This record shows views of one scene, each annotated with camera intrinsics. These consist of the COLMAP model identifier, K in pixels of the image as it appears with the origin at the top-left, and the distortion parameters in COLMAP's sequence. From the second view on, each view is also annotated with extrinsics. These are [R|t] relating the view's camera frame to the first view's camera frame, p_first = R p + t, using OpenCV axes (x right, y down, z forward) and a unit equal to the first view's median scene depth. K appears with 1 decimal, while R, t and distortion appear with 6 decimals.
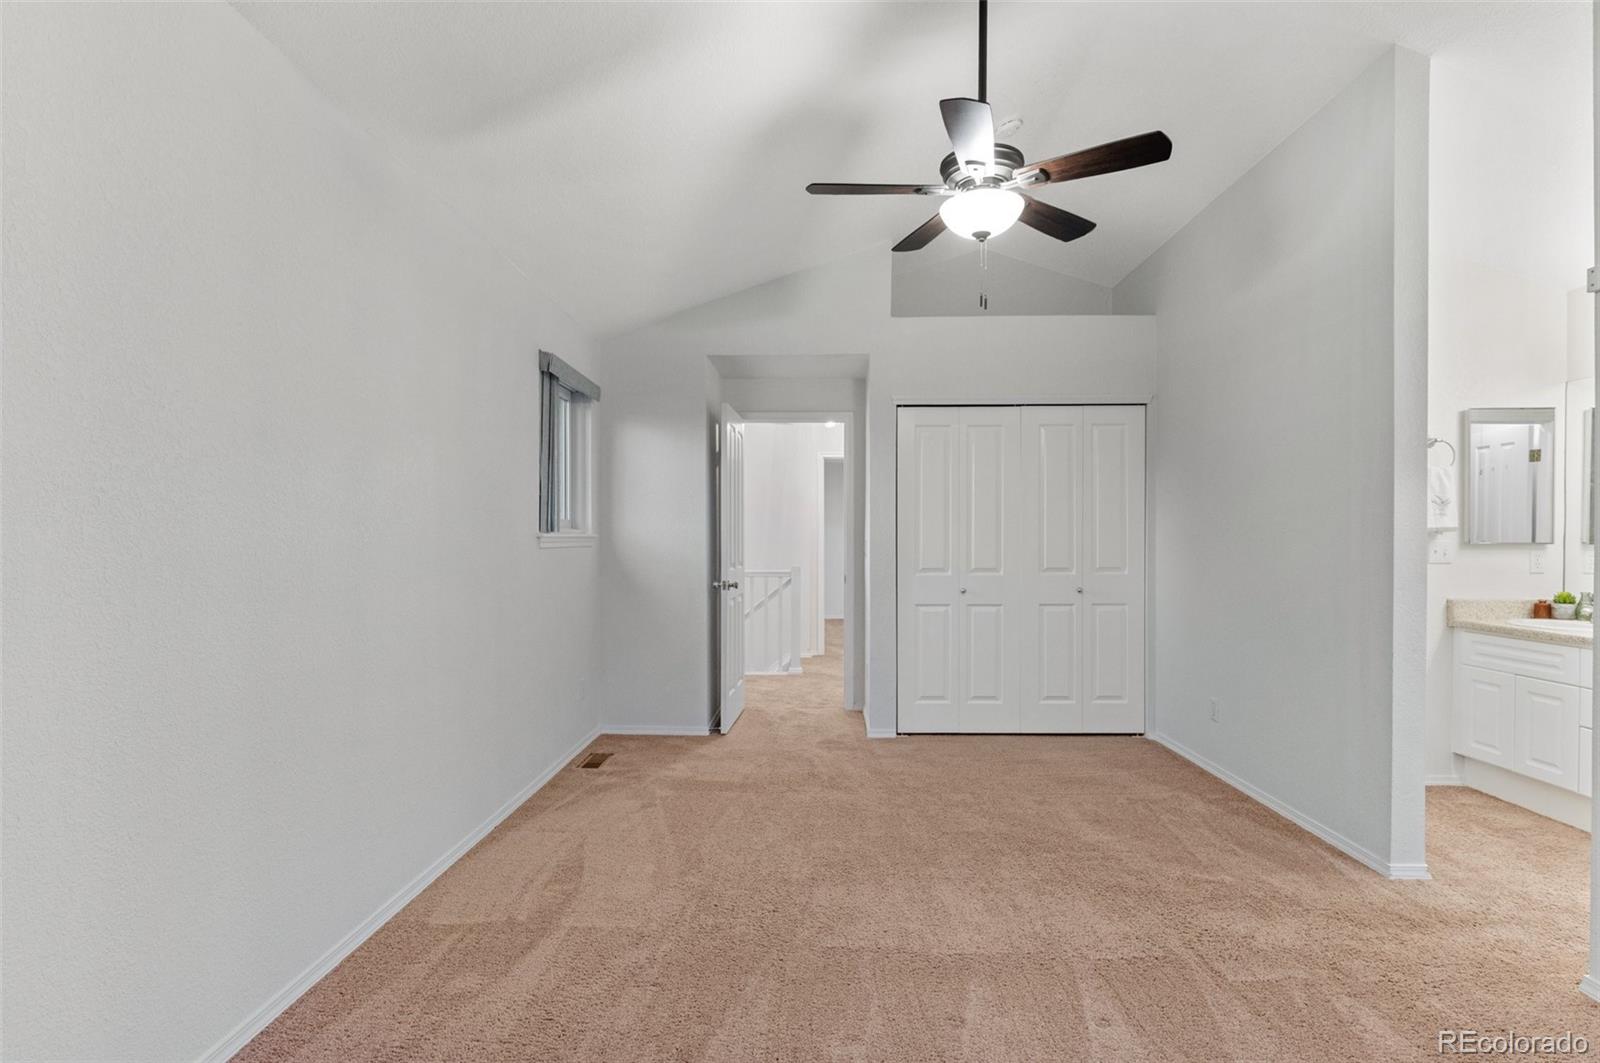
lens RADIAL K [[784.7, 0, 804.9], [0, 784.7, 541.2], [0, 0, 1]] dist [-0.006711, -0.000620]
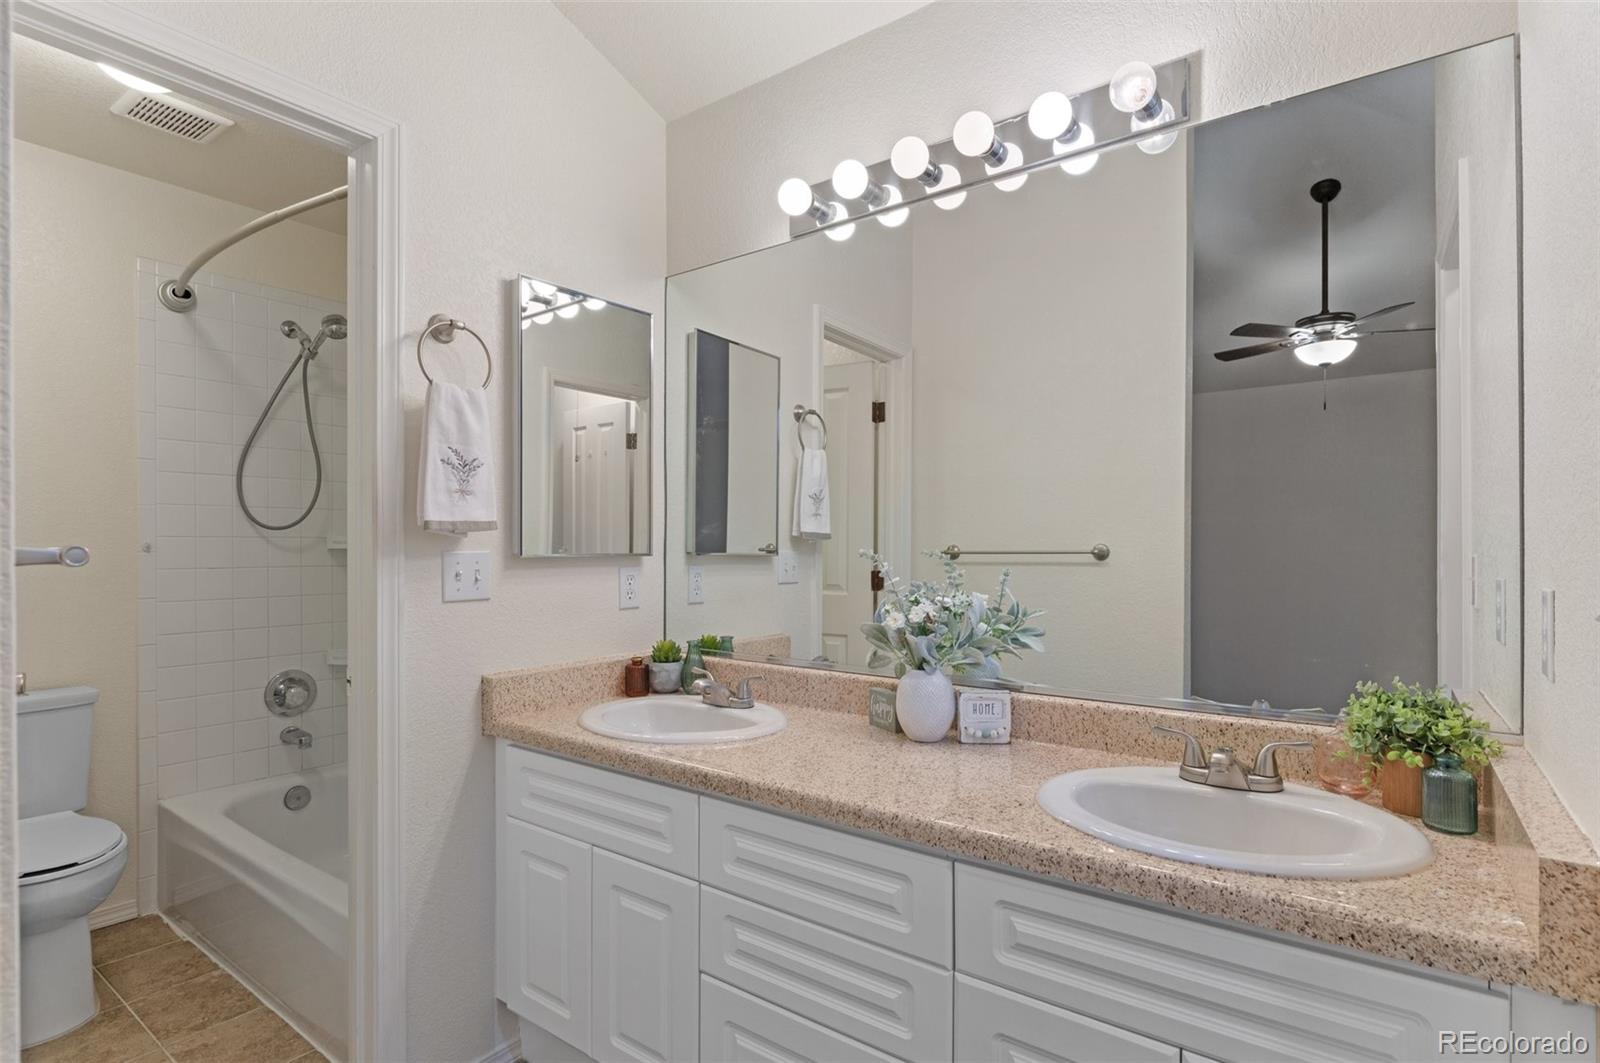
lens RADIAL K [[784.7, 0, 800.3], [0, 784.7, 540.7], [0, 0, 1]] dist [-0.006711, -0.000620]
pose [[0.577343, 0.004398, 0.816490, 0.559174], [0.009896, 0.999874, -0.012383, 0.001013], [-0.816442, 0.015230, 0.577227, 0.583958]]
